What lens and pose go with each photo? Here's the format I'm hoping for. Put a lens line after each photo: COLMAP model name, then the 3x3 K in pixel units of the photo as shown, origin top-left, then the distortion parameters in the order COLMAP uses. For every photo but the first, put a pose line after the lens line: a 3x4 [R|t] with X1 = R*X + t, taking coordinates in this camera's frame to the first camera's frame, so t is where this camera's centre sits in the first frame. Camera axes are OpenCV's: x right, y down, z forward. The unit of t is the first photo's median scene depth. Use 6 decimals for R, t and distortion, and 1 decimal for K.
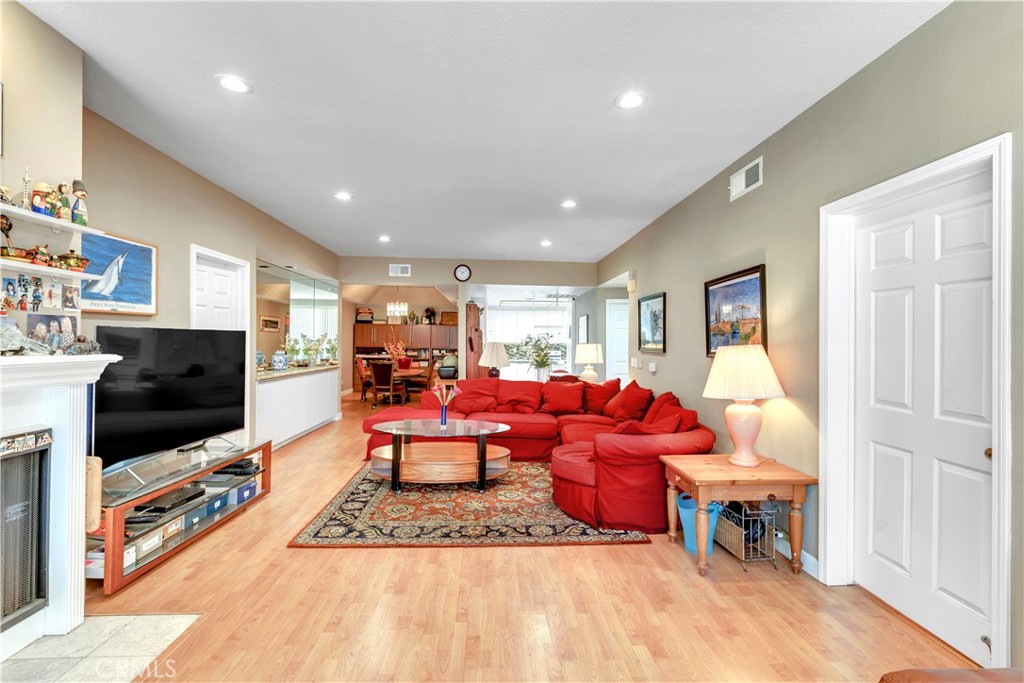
lens RADIAL K [[457.0, 0, 507.2], [0, 457.0, 337.9], [0, 0, 1]] dist [0.006487, -0.001493]
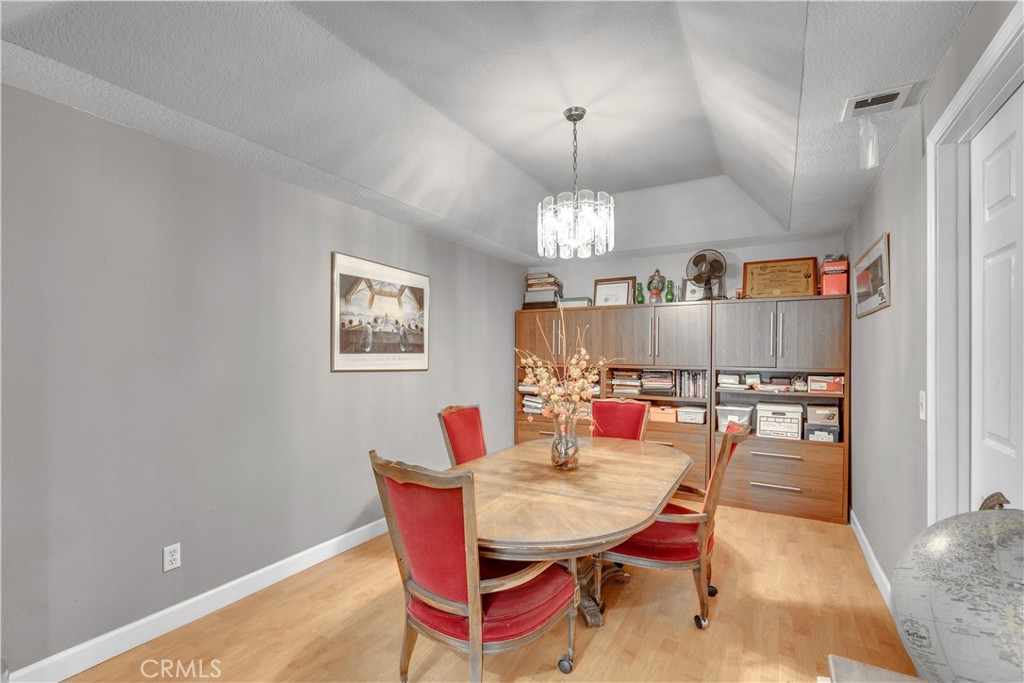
lens RADIAL K [[457.0, 0, 536.5], [0, 457.0, 358.8], [0, 0, 1]] dist [0.006487, -0.001493]
pose [[0.871753, -0.007330, -0.489890, -0.400569], [0.013415, 0.999870, 0.008911, 0.034654], [0.489761, -0.014340, 0.871739, 2.255960]]
